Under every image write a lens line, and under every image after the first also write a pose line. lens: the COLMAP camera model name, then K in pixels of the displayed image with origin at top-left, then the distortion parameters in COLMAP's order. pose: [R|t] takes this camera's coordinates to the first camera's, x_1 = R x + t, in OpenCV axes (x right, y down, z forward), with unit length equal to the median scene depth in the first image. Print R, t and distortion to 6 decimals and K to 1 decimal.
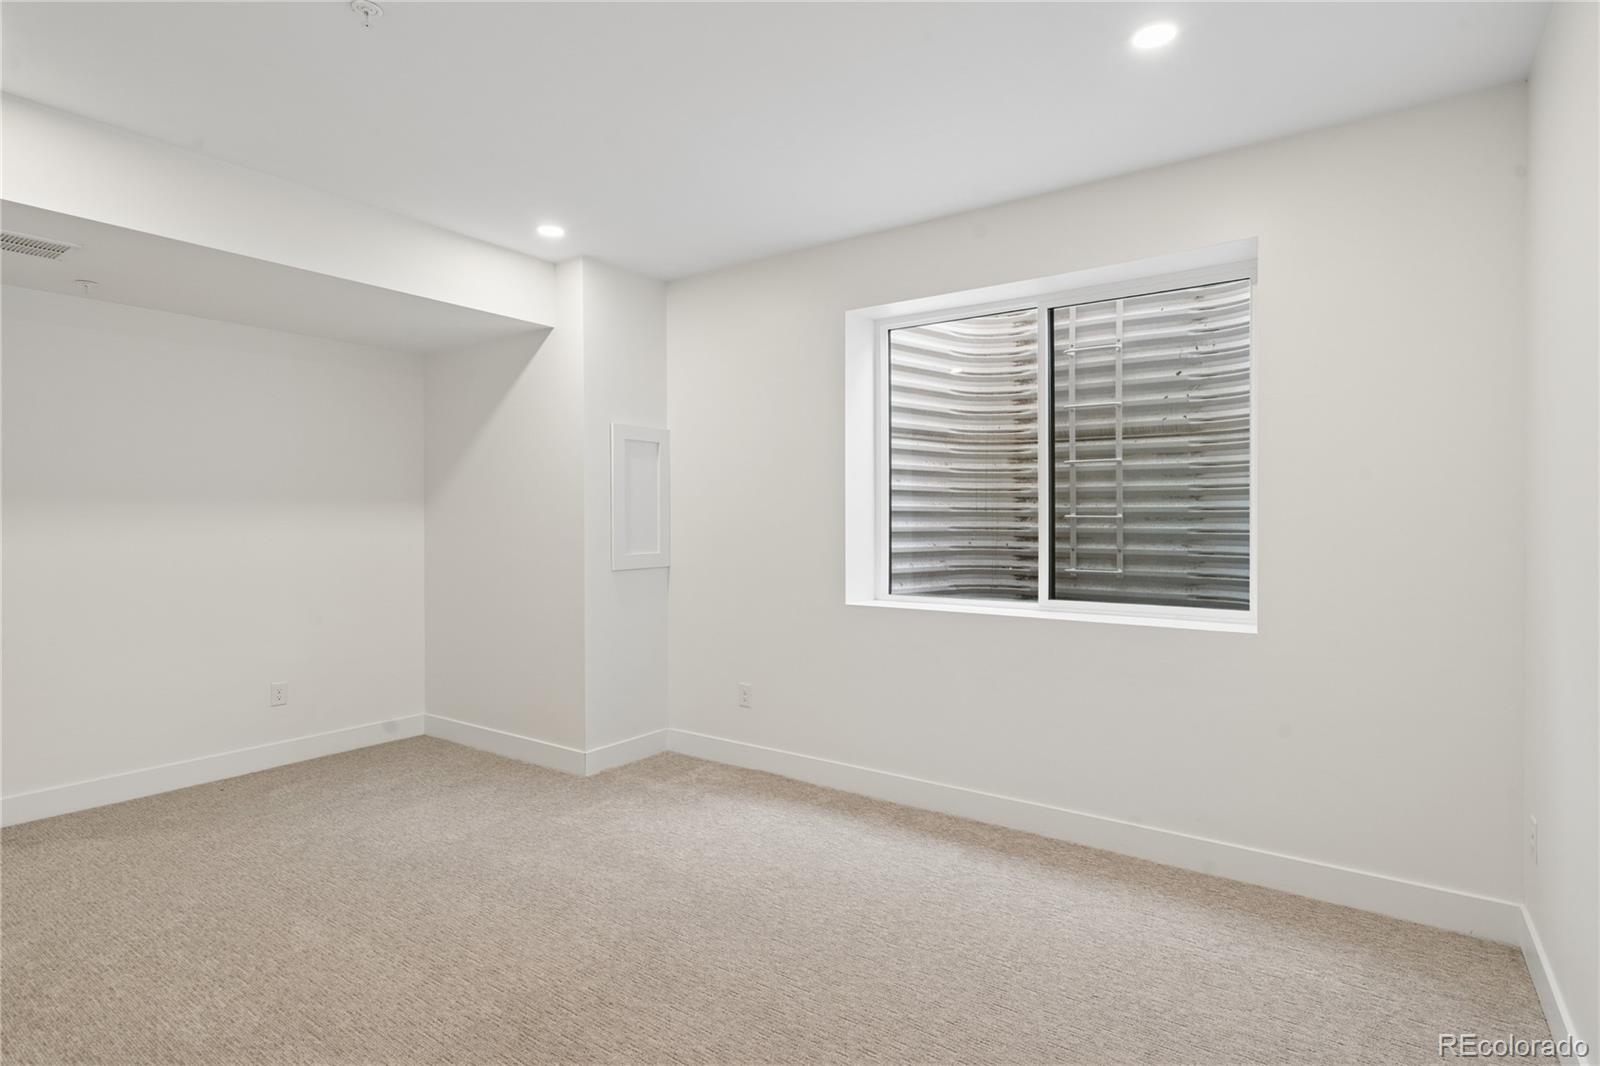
lens RADIAL K [[804.1, 0, 805.6], [0, 804.1, 510.4], [0, 0, 1]] dist [-0.001160, -0.000249]
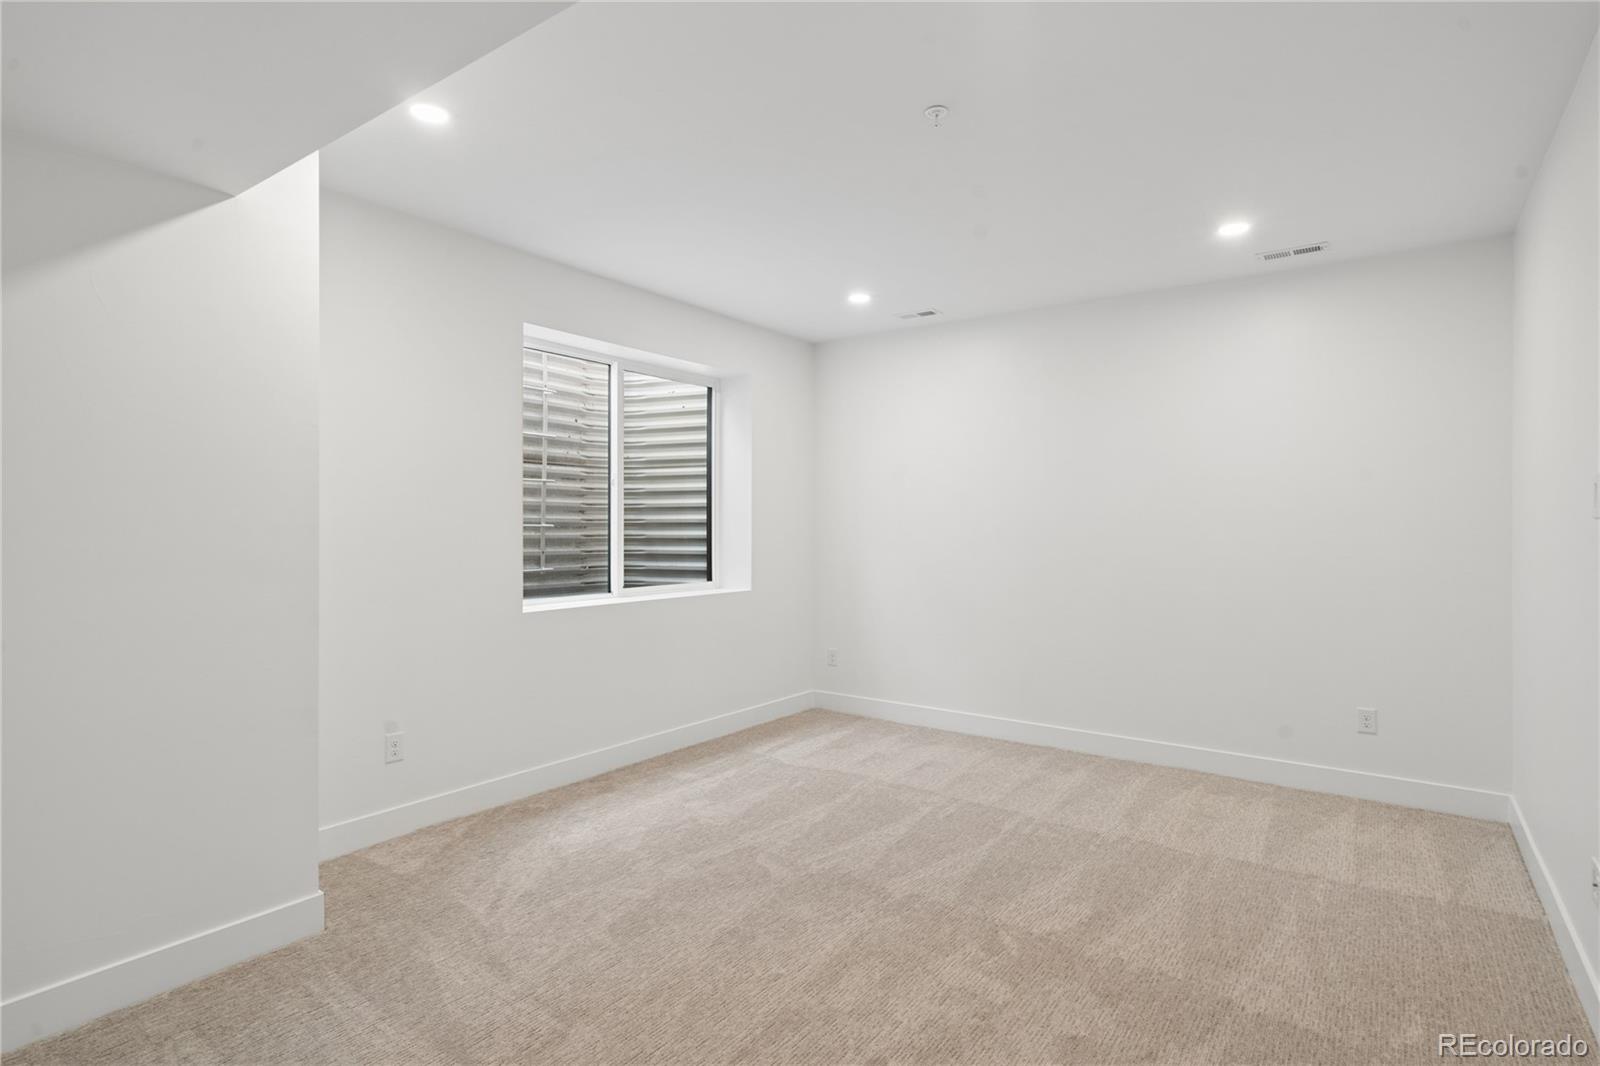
lens RADIAL K [[804.1, 0, 805.6], [0, 804.1, 510.4], [0, 0, 1]] dist [-0.001160, -0.000249]
pose [[0.014485, 0.020851, 0.999678, -0.891330], [-0.010743, 0.999728, -0.020696, 0.005641], [-0.999837, -0.010440, 0.014705, 0.590981]]
